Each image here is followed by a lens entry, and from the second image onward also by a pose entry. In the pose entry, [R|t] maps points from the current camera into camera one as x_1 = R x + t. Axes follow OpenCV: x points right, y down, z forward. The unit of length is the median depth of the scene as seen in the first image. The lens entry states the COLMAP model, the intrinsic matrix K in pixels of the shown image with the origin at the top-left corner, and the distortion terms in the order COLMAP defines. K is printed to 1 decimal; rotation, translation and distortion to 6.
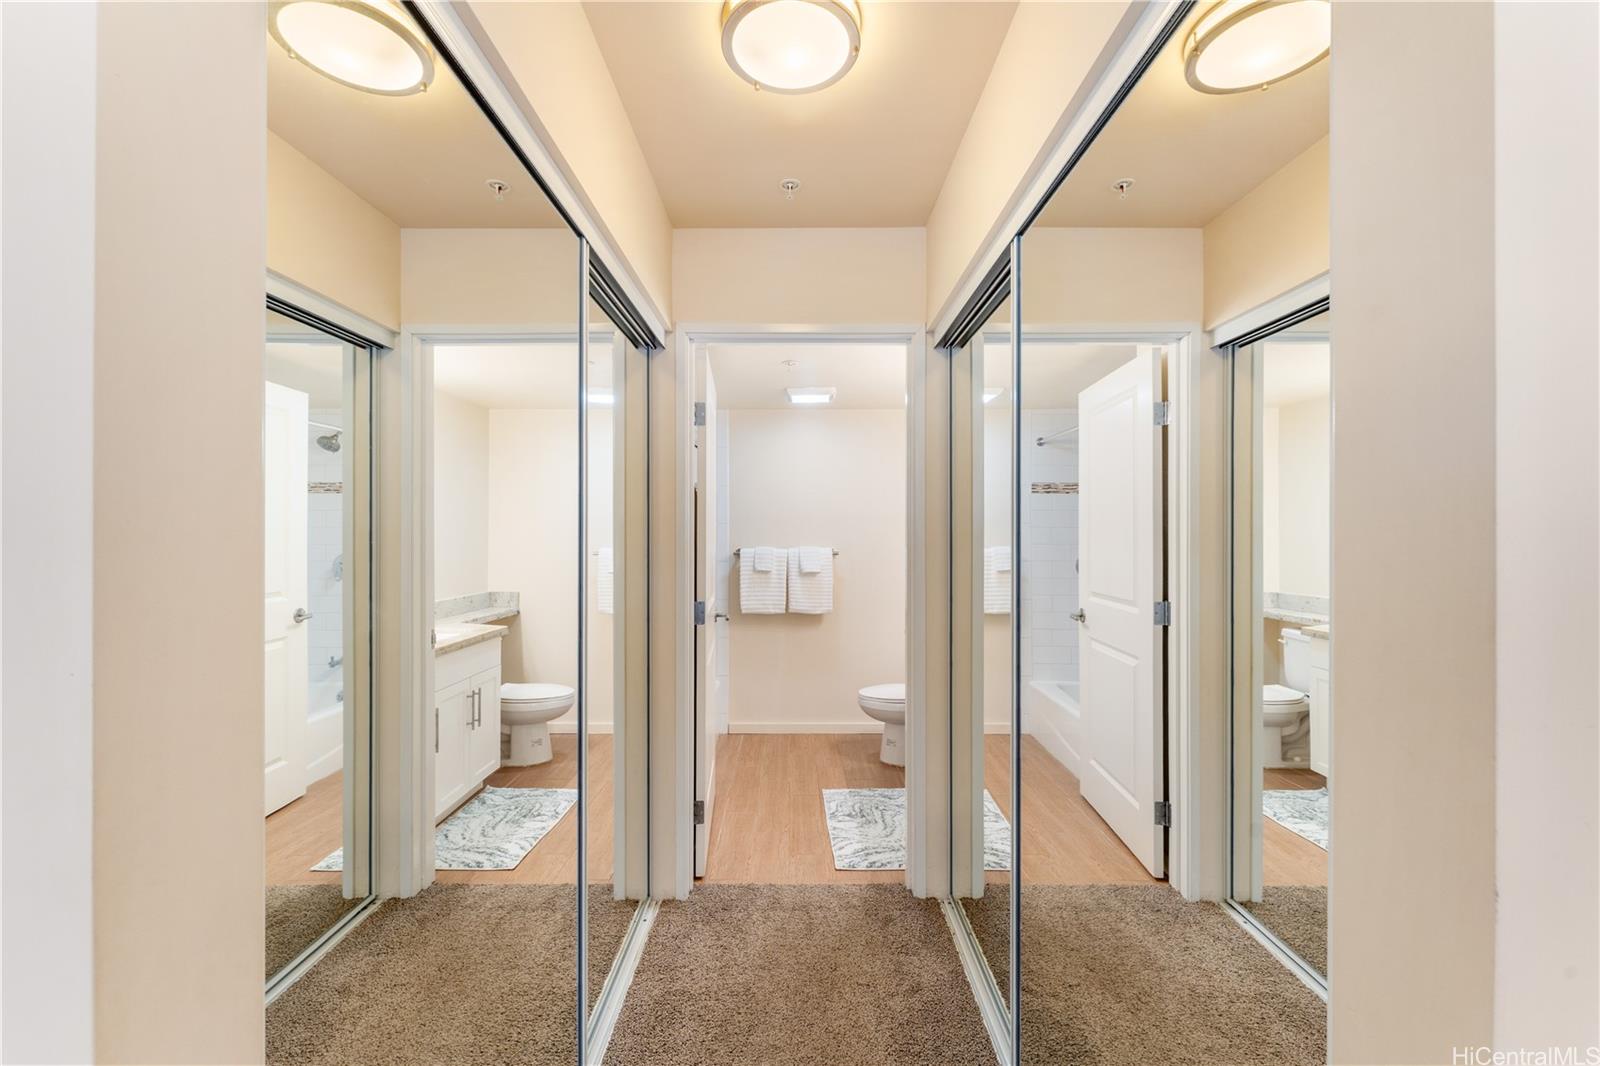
lens RADIAL K [[648.9, 0, 794.9], [0, 648.9, 538.1], [0, 0, 1]] dist [0.005178, -0.001329]
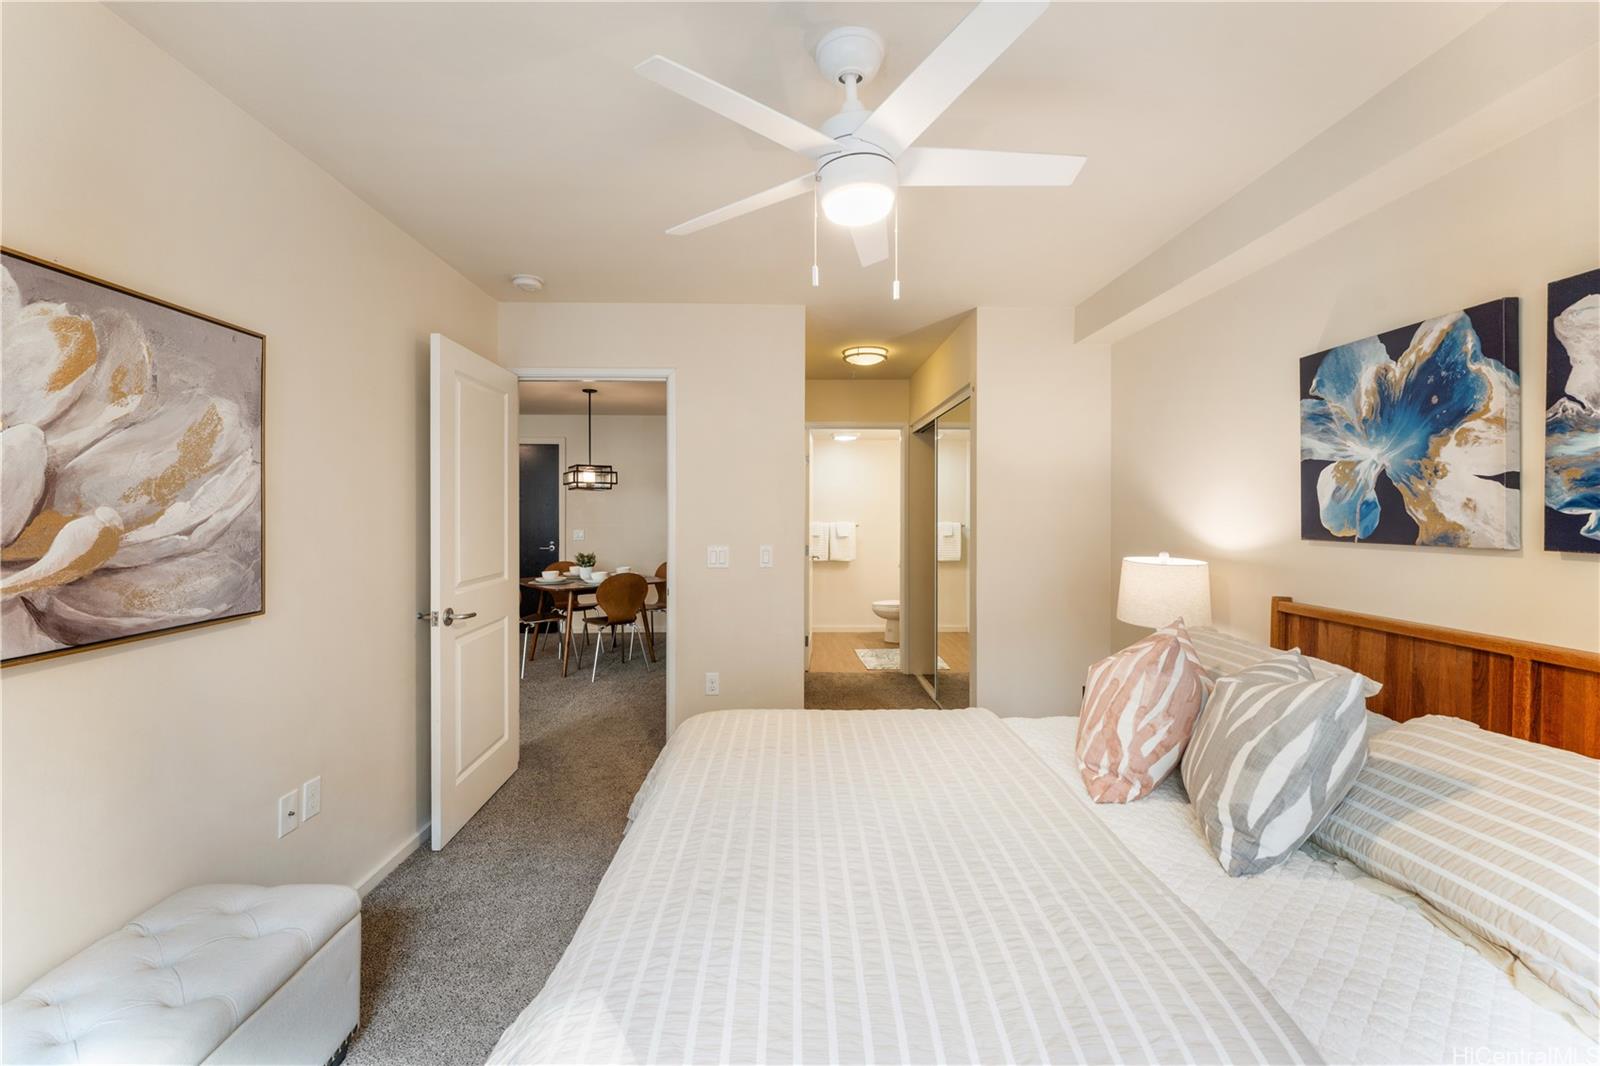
lens RADIAL K [[648.9, 0, 794.0], [0, 648.9, 513.6], [0, 0, 1]] dist [0.005178, -0.001329]
pose [[0.999814, 0.003046, 0.019066, -0.137265], [-0.003003, 0.999993, -0.002261, -0.004087], [-0.019073, 0.002203, 0.999816, -0.706300]]
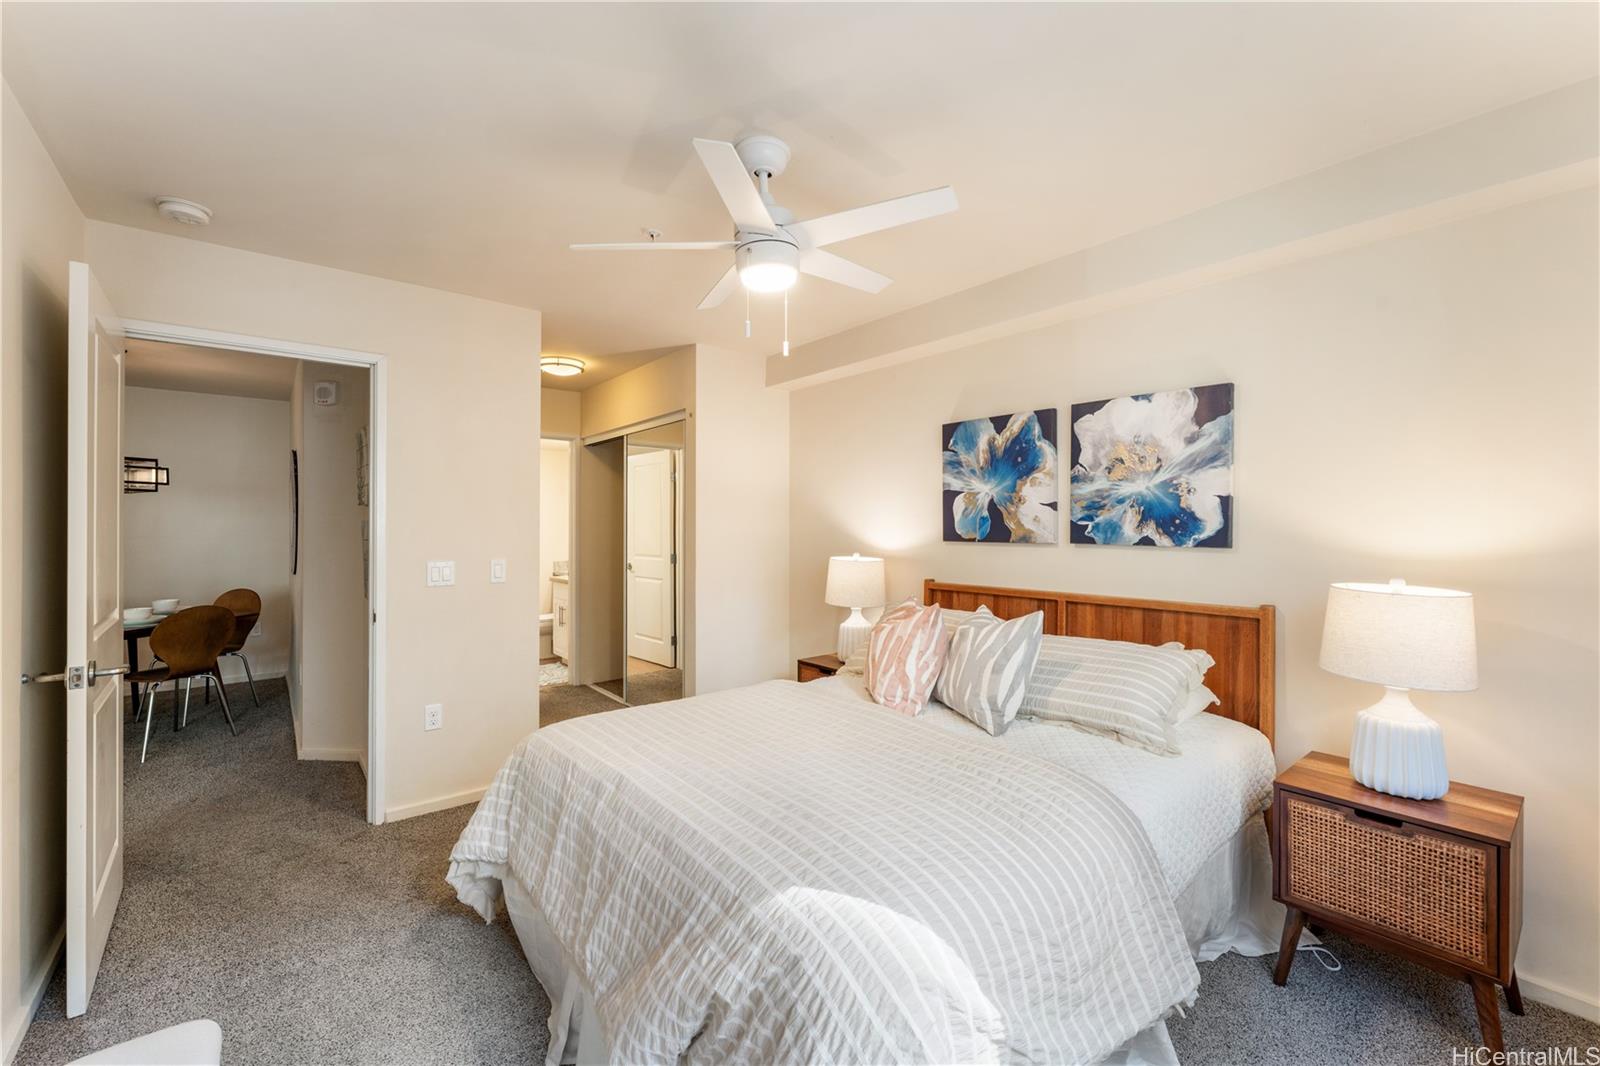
lens RADIAL K [[648.9, 0, 802.5], [0, 648.9, 525.5], [0, 0, 1]] dist [0.005178, -0.001329]
pose [[0.776238, 0.003069, 0.630432, -0.353837], [-0.000160, 0.999989, -0.004672, -0.001656], [-0.630440, 0.003526, 0.776230, -0.709868]]
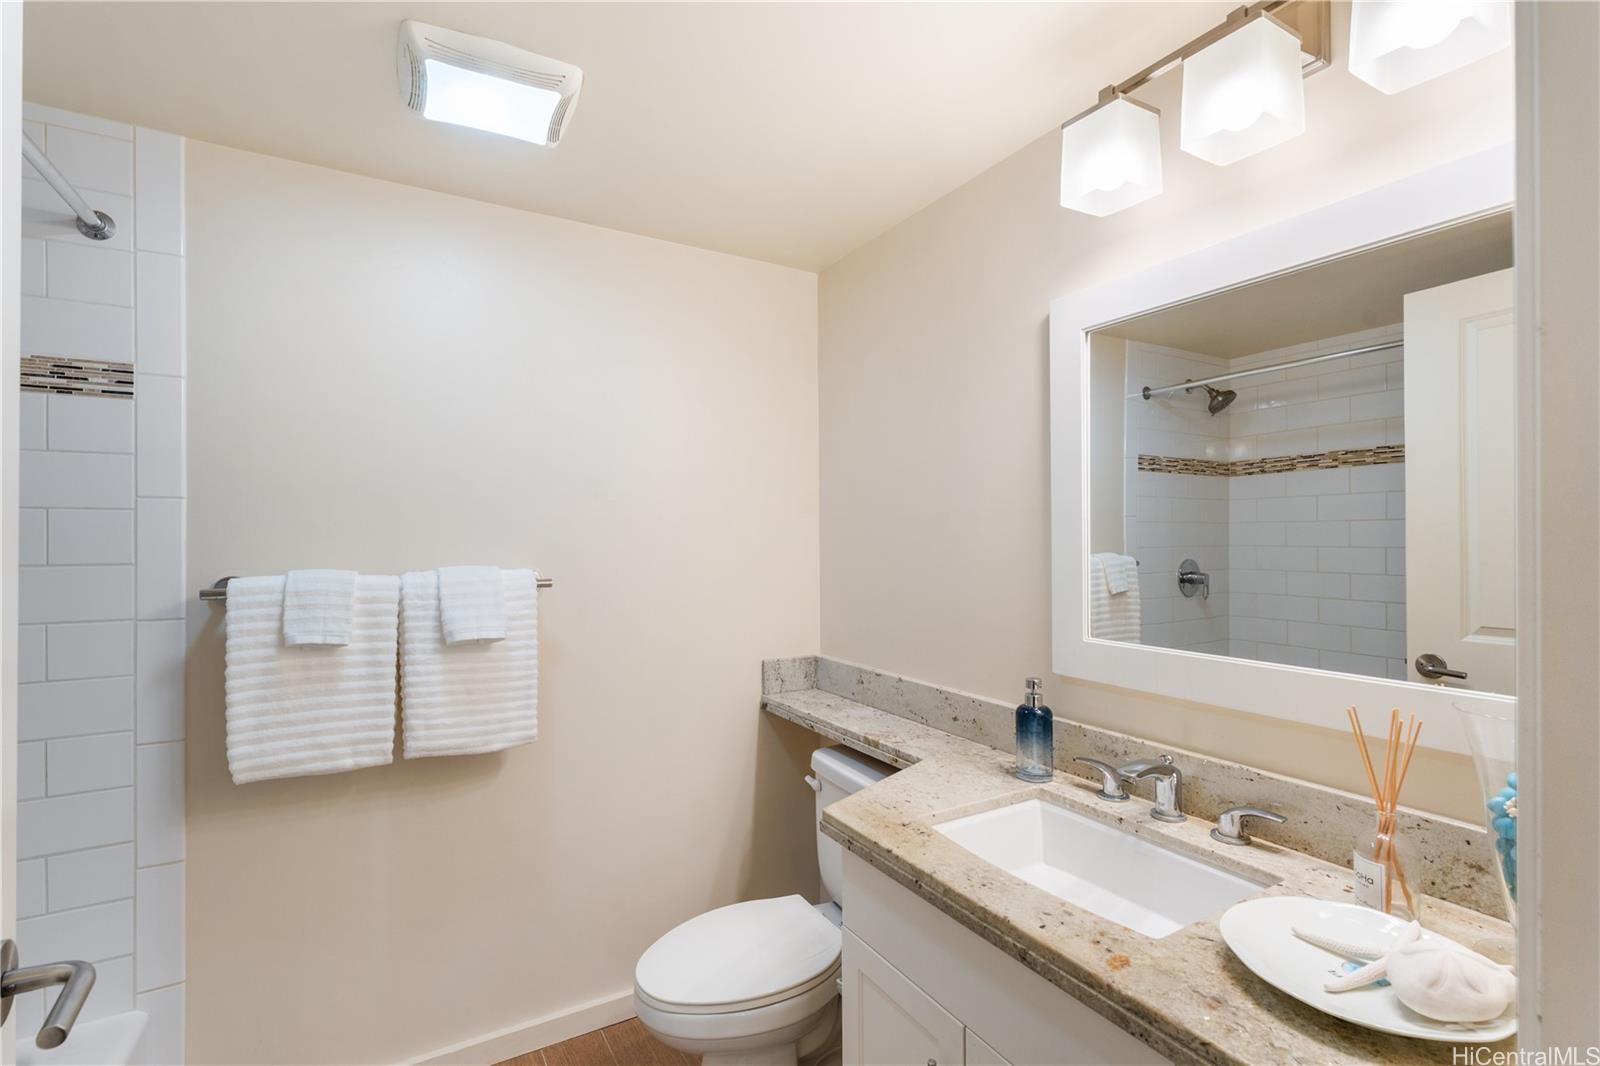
lens RADIAL K [[747.1, 0, 795.6], [0, 747.1, 531.2], [0, 0, 1]] dist [0.002184, 0.000528]
pose [[0.868802, 0.002610, 0.495153, -0.025336], [-0.002840, 0.999996, -0.000289, -0.006690], [-0.495152, -0.001155, 0.868806, 0.556209]]
